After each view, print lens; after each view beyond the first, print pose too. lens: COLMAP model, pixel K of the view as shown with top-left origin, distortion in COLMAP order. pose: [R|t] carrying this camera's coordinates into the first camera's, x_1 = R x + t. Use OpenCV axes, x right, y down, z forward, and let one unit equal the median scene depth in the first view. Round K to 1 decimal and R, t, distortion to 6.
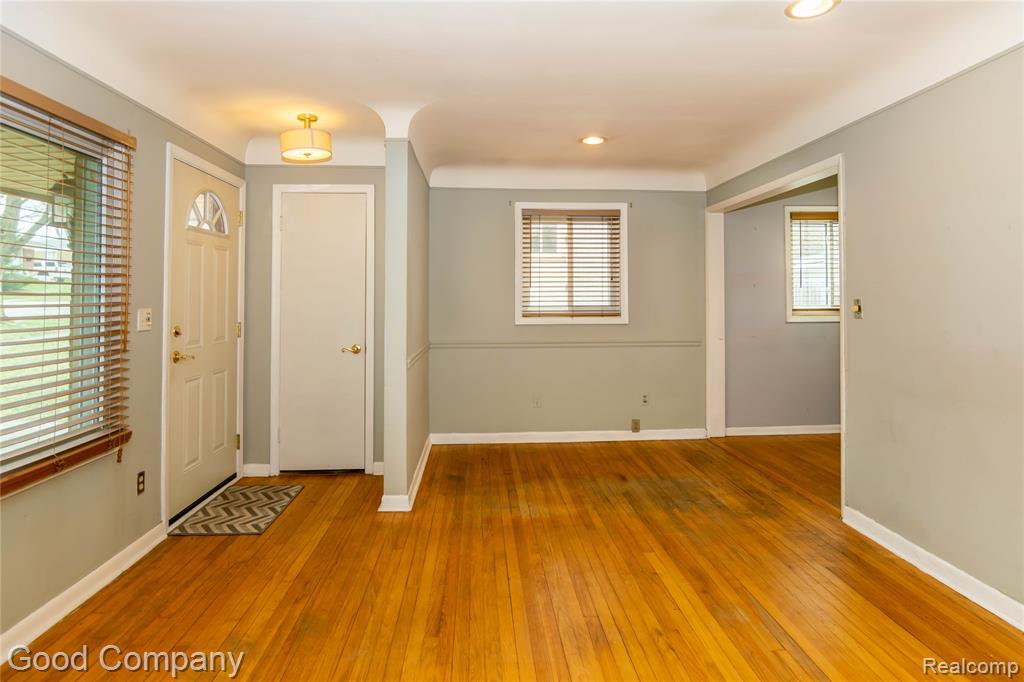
lens RADIAL K [[585.8, 0, 538.7], [0, 585.8, 284.8], [0, 0, 1]] dist [-0.024628, 0.001241]
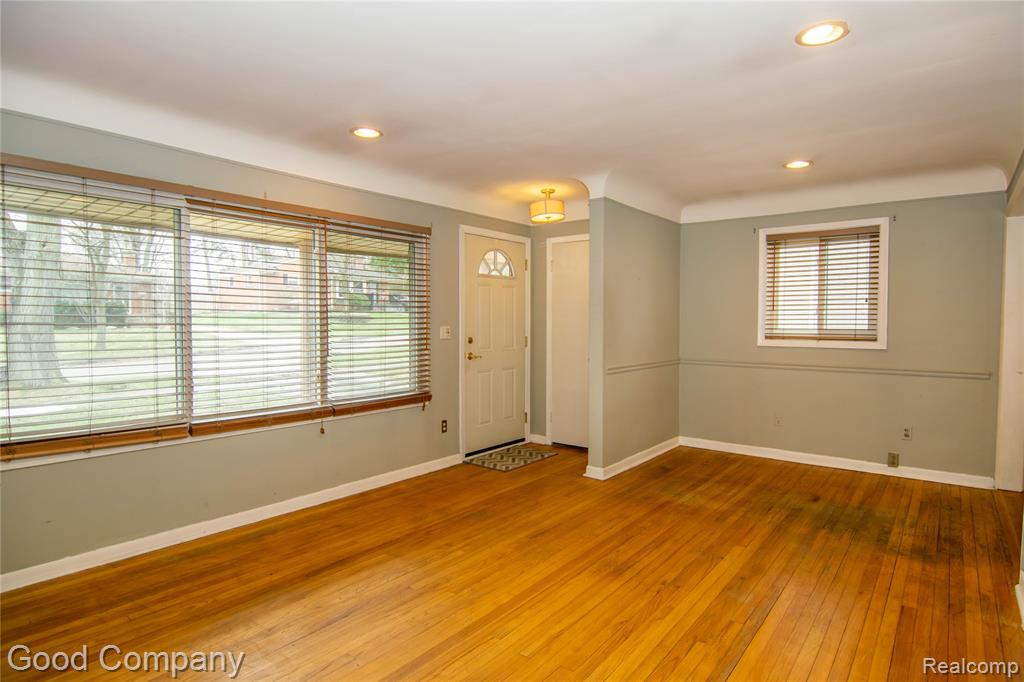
lens RADIAL K [[585.8, 0, 522.8], [0, 585.8, 335.7], [0, 0, 1]] dist [-0.024628, 0.001241]
pose [[0.727902, 0.023557, -0.685276, 0.542848], [0.011800, 0.998831, 0.046869, -0.006674], [0.685579, -0.042203, 0.726774, -0.081314]]
